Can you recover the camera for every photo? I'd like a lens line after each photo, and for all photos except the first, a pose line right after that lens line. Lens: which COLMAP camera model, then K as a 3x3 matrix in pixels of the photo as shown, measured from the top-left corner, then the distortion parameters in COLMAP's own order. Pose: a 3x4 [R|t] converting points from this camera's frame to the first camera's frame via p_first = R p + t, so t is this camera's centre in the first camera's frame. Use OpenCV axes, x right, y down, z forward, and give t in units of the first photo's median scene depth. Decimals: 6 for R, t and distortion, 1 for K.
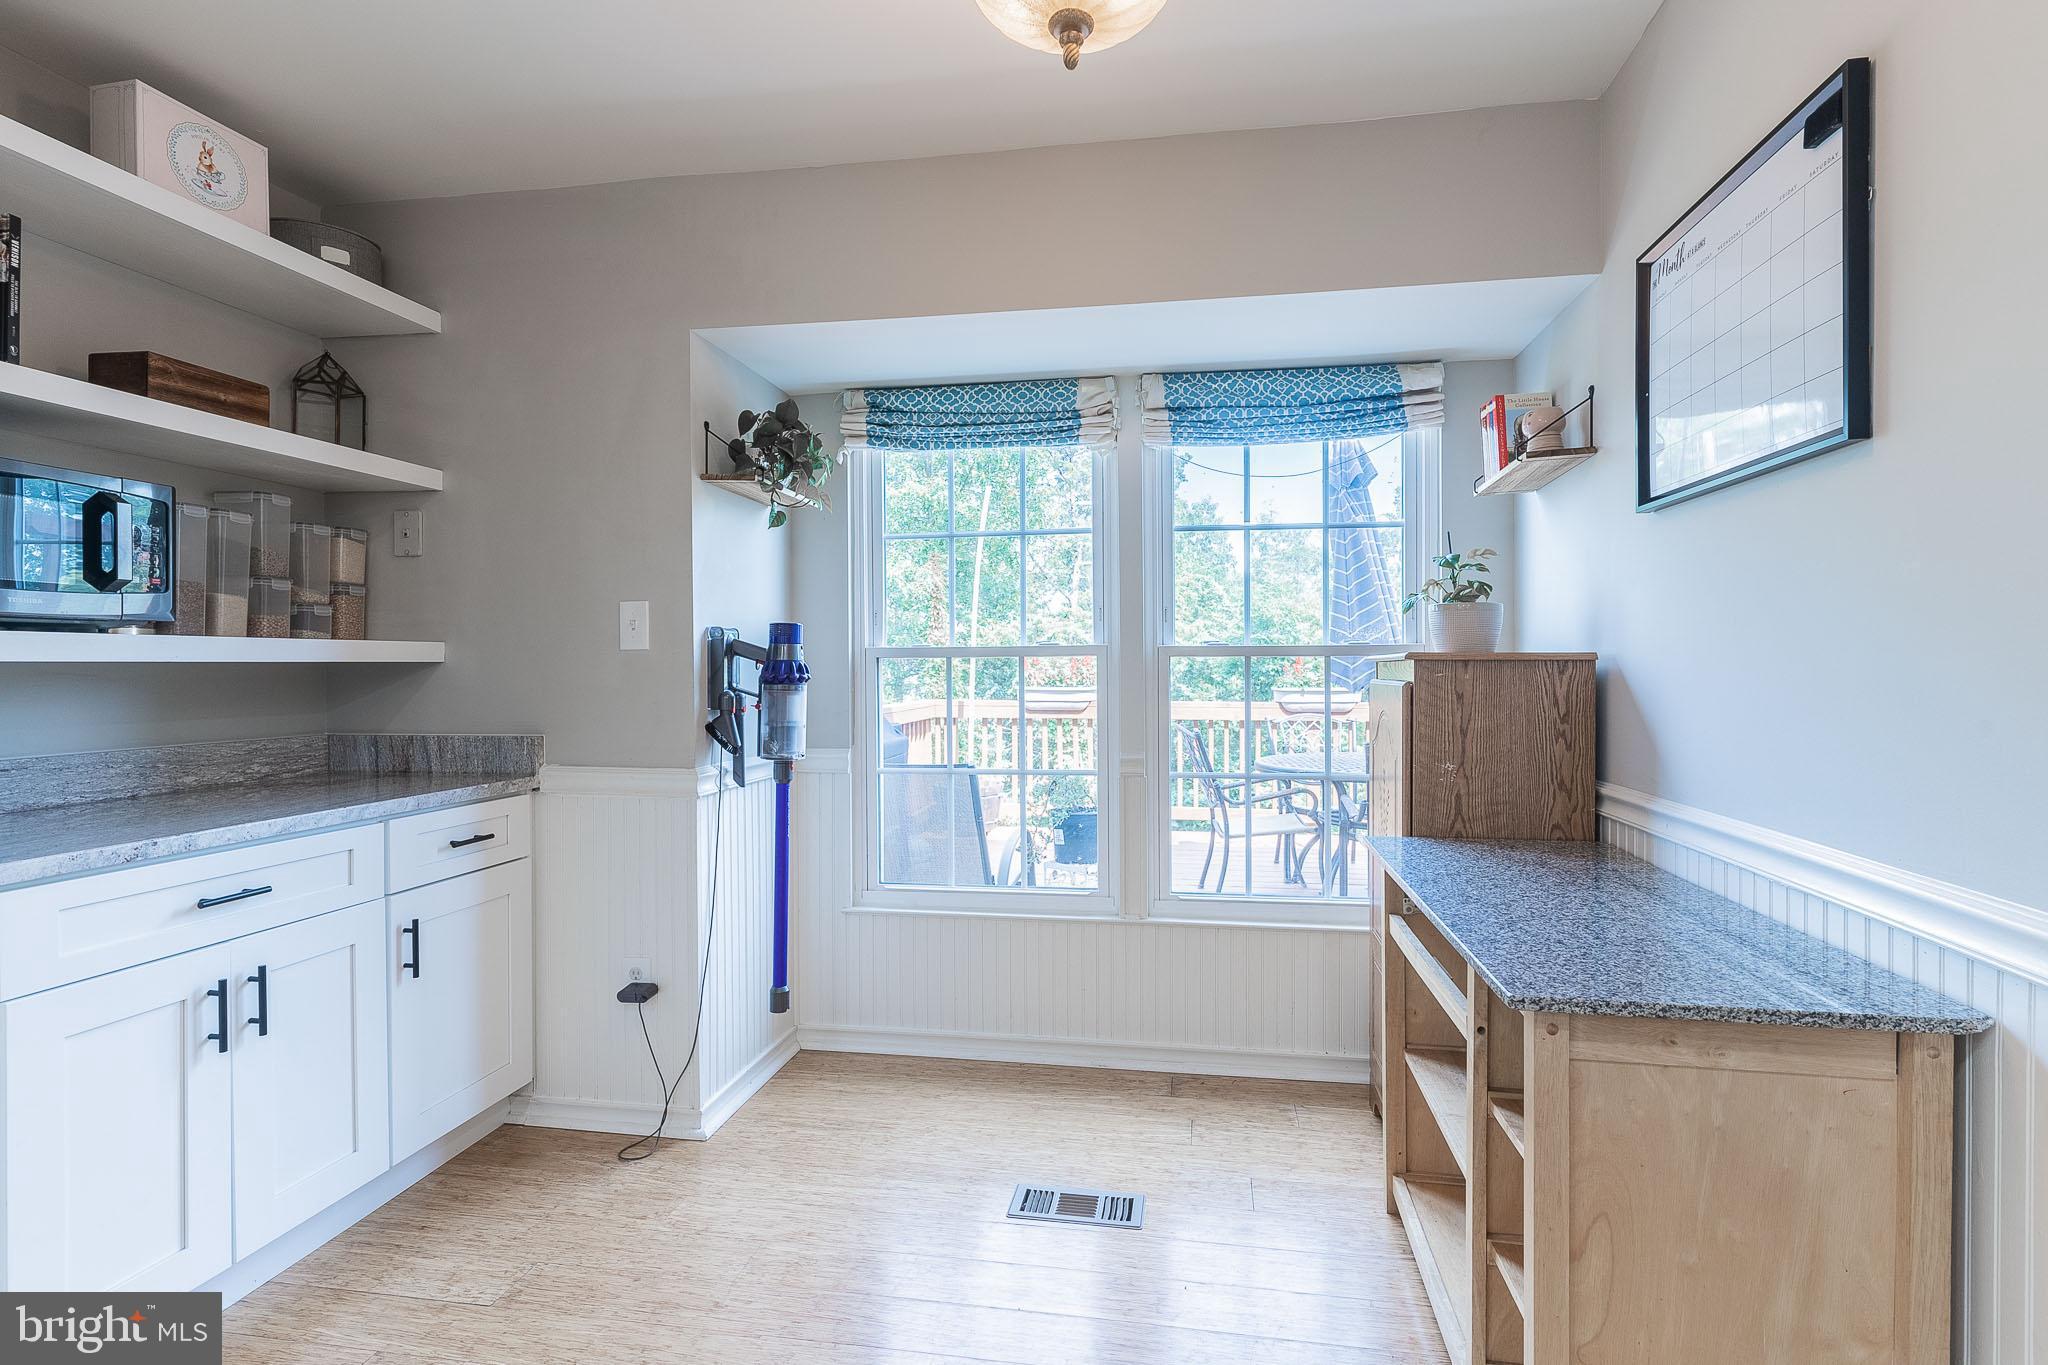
lens RADIAL K [[1026.4, 0, 1066.7], [0, 1026.4, 675.6], [0, 0, 1]] dist [0.002103, 0.002551]
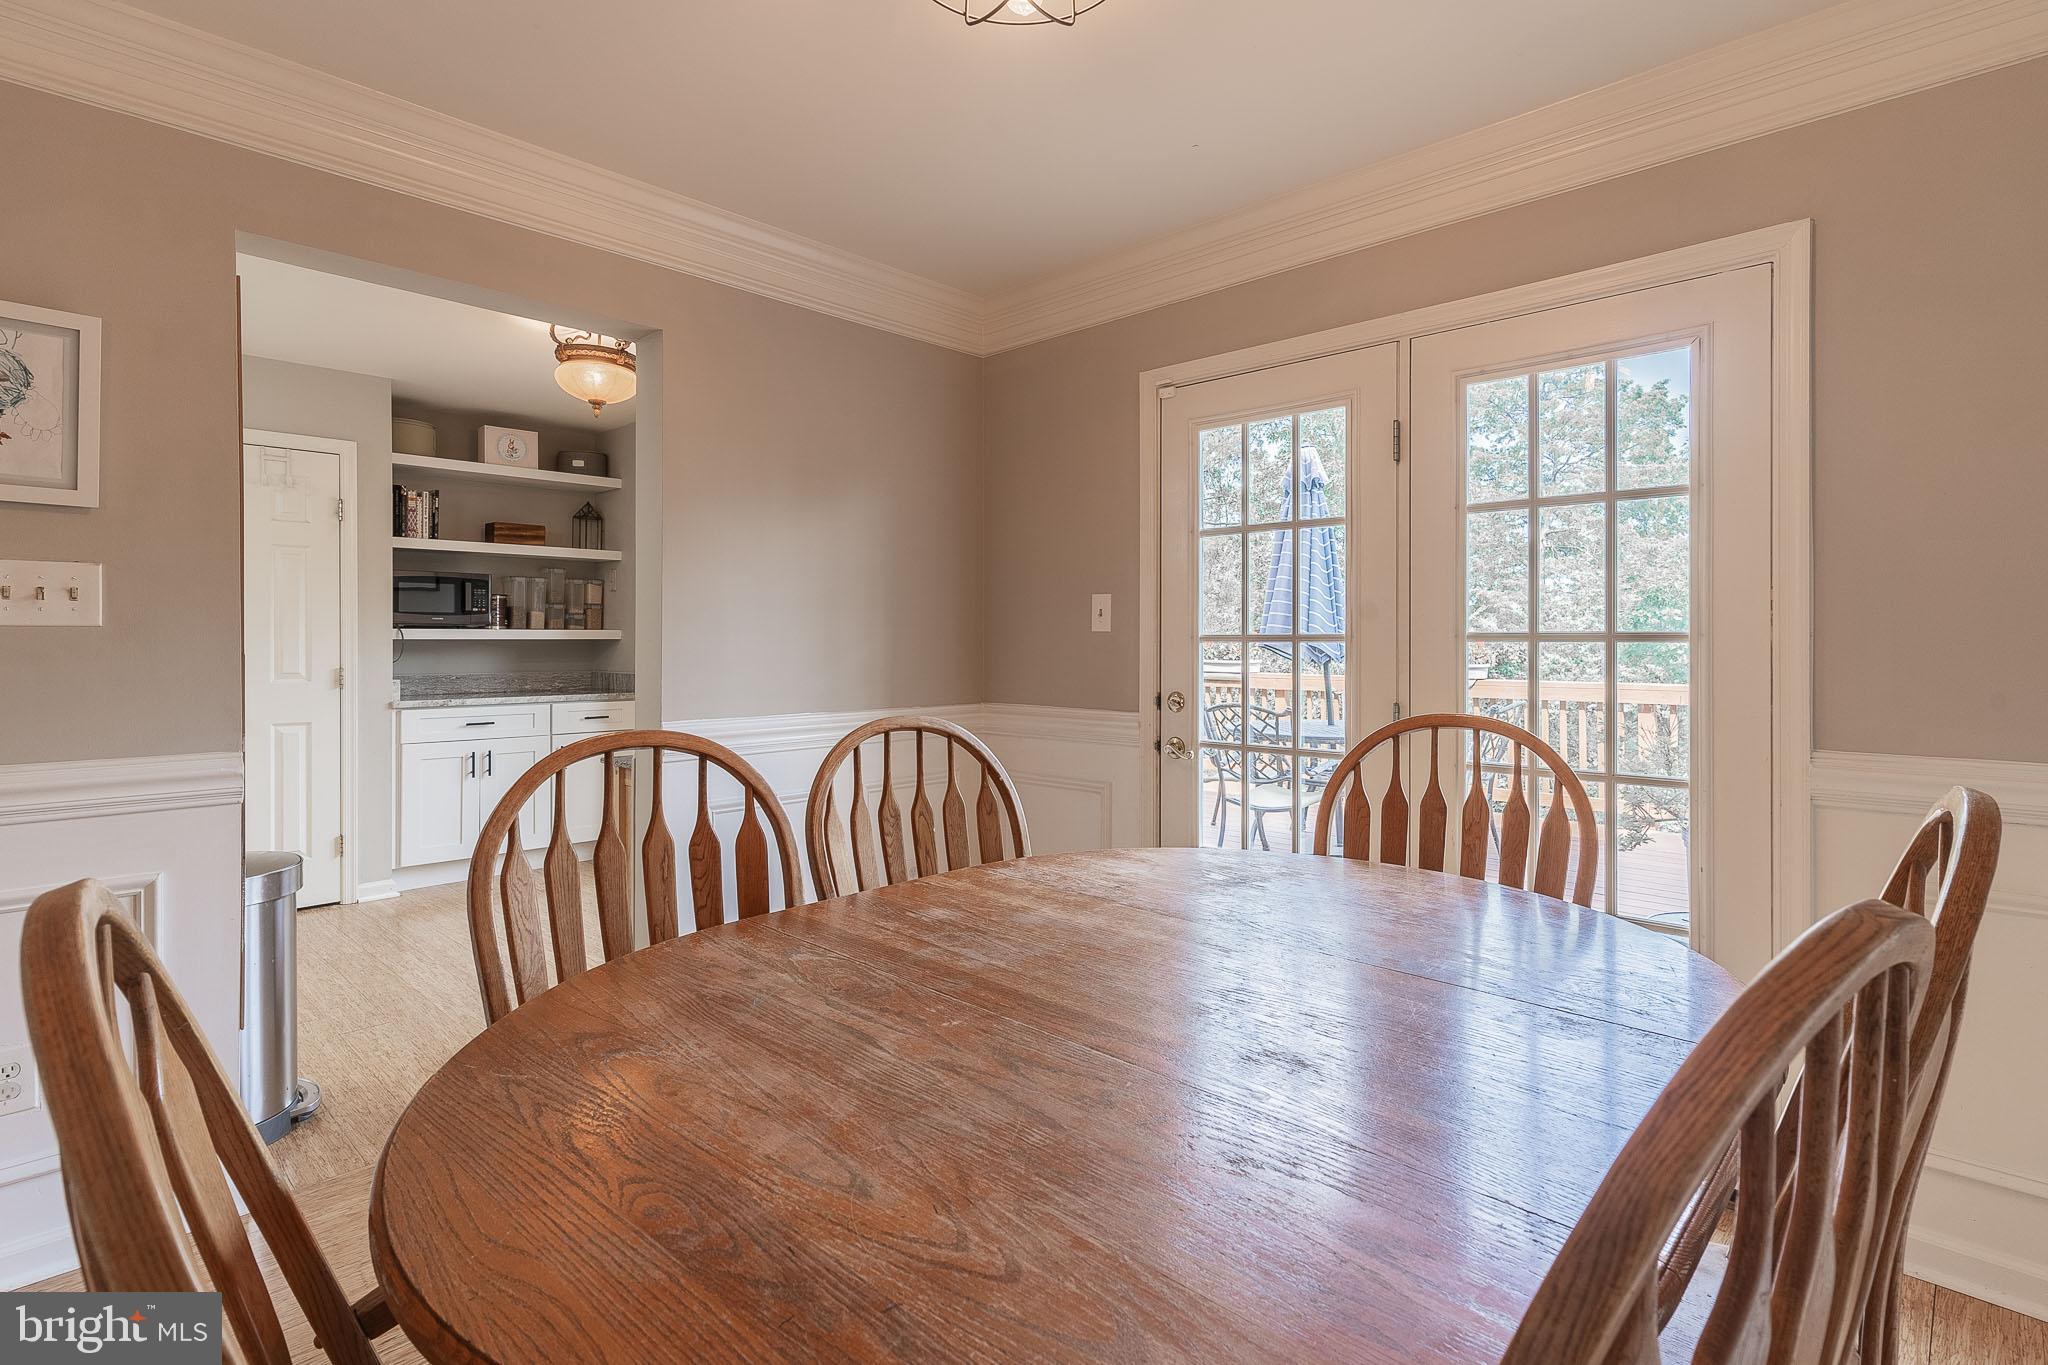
lens RADIAL K [[1026.4, 0, 1009.6], [0, 1026.4, 647.0], [0, 0, 1]] dist [0.002103, 0.002551]
pose [[0.805678, 0.003254, -0.592345, 1.586604], [-0.008205, 0.999950, -0.005668, 0.009453], [0.592297, 0.009427, 0.805664, -0.309450]]
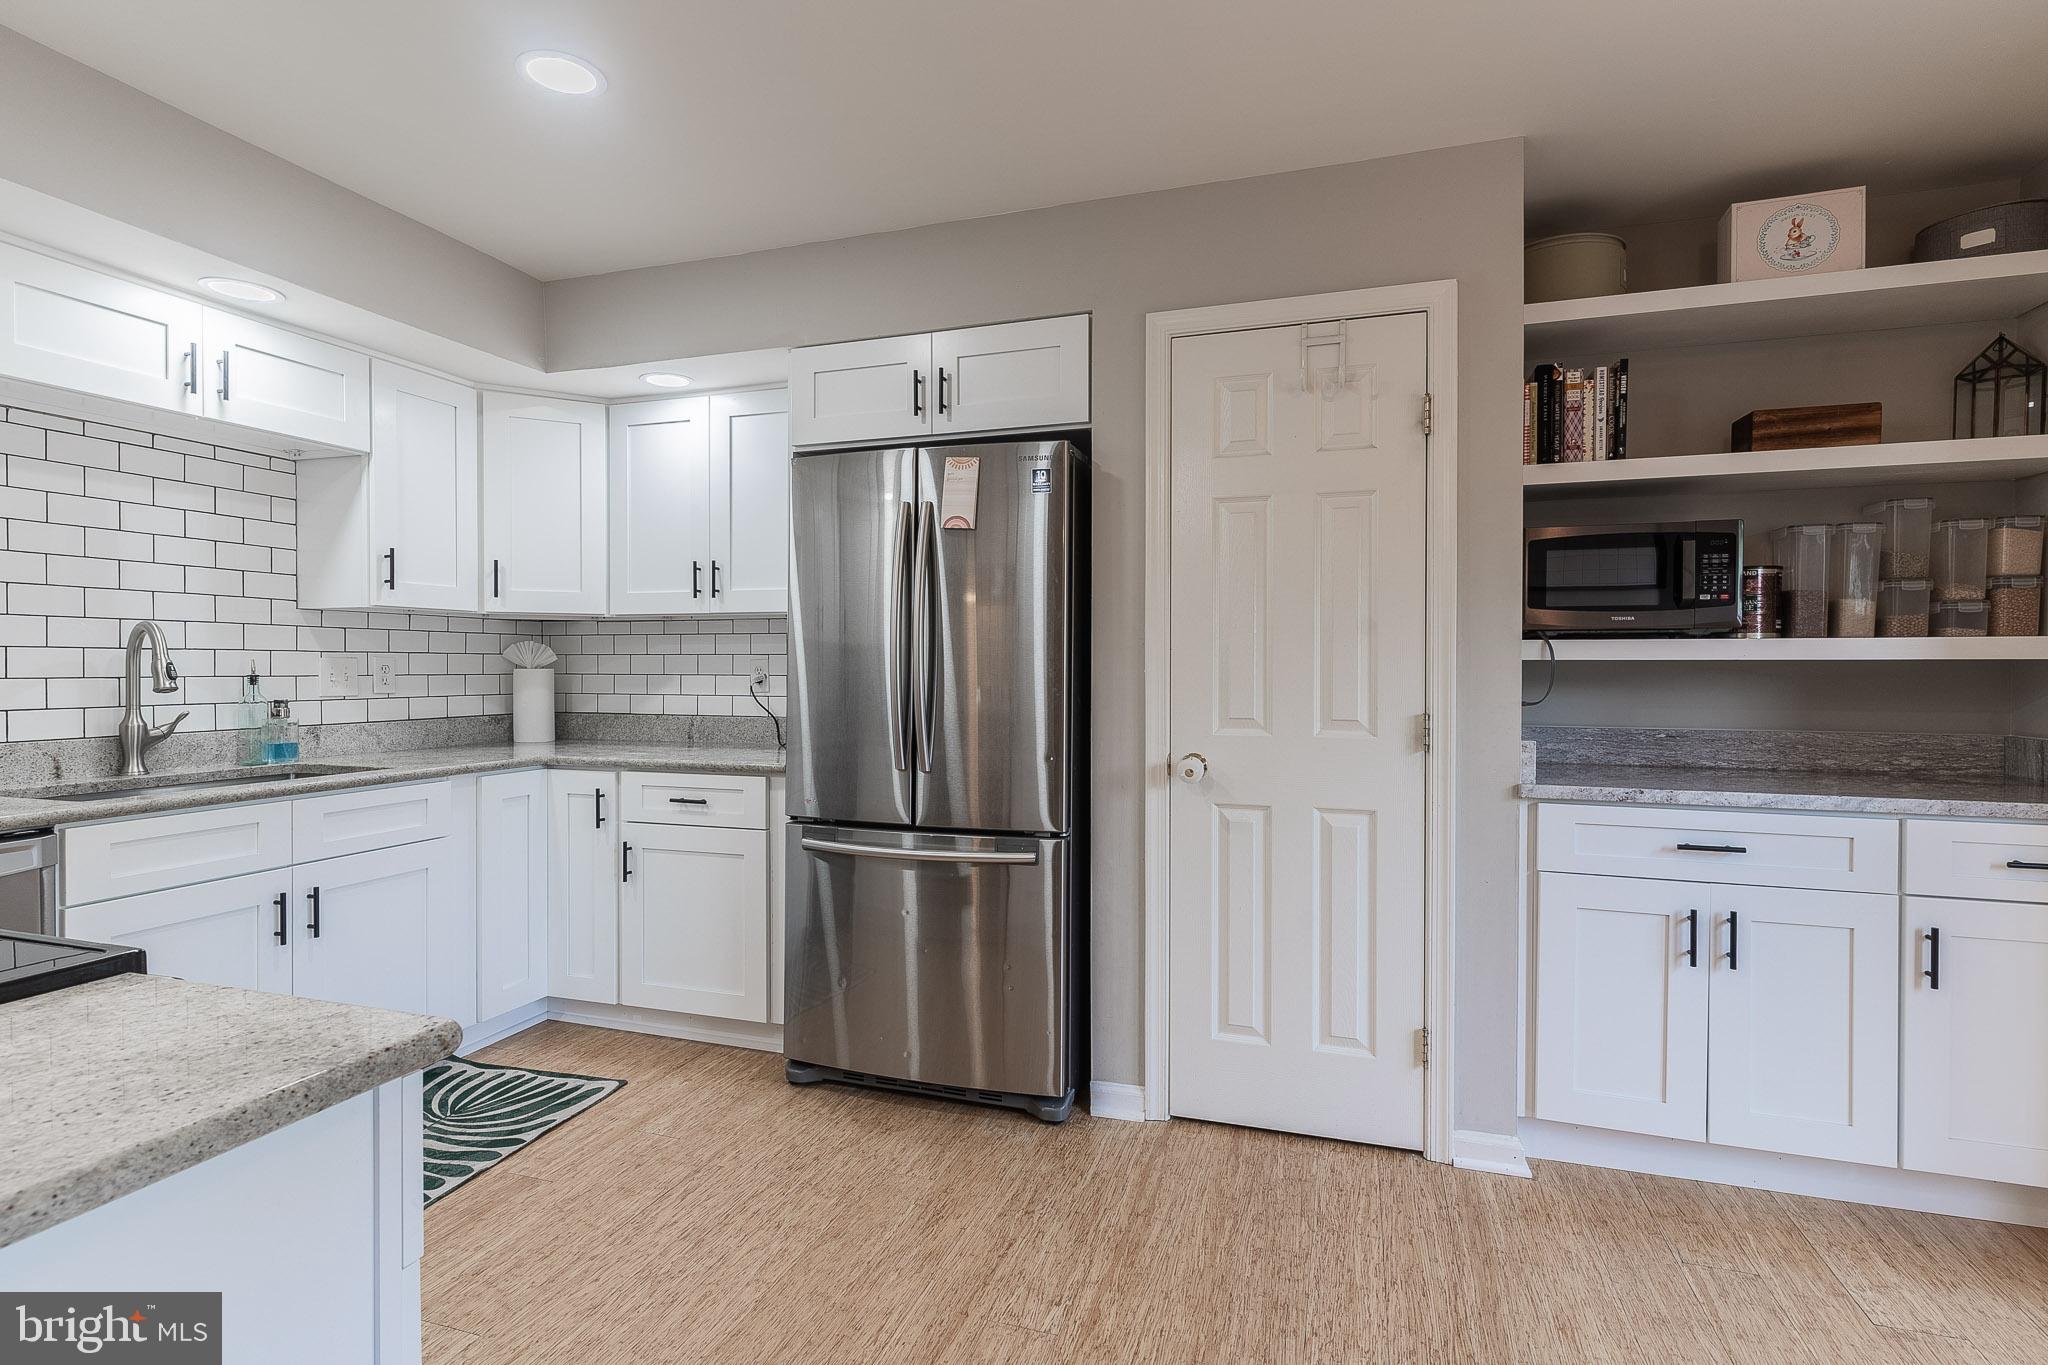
lens RADIAL K [[1026.4, 0, 1005.8], [0, 1026.4, 667.9], [0, 0, 1]] dist [0.002103, 0.002551]
pose [[-0.166144, 0.007313, -0.986074, 0.445426], [-0.013649, 0.999860, 0.009715, -0.002740], [0.986007, 0.015073, -0.166021, 0.291757]]
